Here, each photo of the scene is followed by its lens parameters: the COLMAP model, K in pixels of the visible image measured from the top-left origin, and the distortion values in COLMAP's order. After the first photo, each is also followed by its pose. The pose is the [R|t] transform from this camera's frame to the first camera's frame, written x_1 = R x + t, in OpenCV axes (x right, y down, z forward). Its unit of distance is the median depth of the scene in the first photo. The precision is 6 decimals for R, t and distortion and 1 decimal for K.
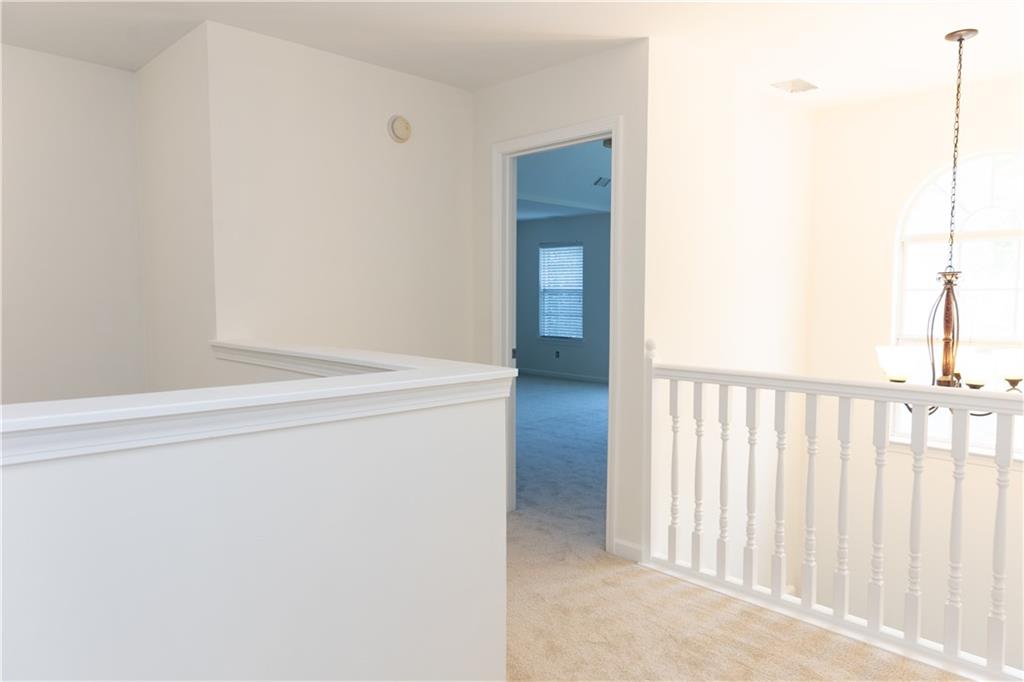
lens RADIAL K [[682.5, 0, 509.1], [0, 682.5, 343.1], [0, 0, 1]] dist [0.013437, -0.000498]
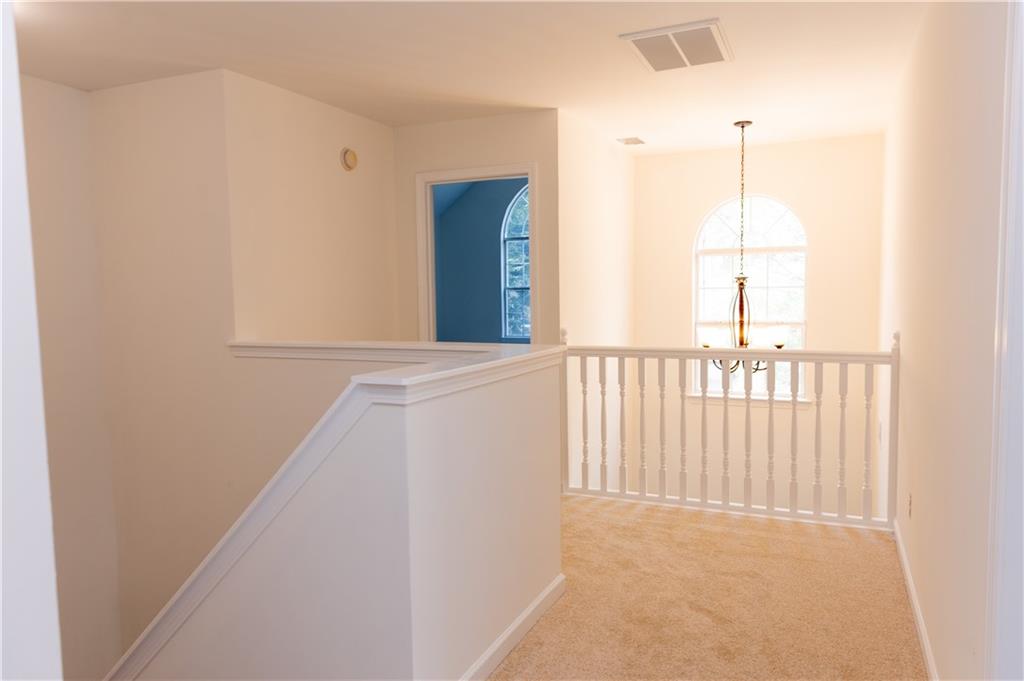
lens RADIAL K [[682.5, 0, 520.3], [0, 682.5, 339.8], [0, 0, 1]] dist [0.013437, -0.000498]
pose [[0.934659, -0.039931, 0.353295, -0.360956], [0.040588, 0.999161, 0.005552, 0.007006], [-0.353220, 0.009150, 0.935495, -0.247006]]
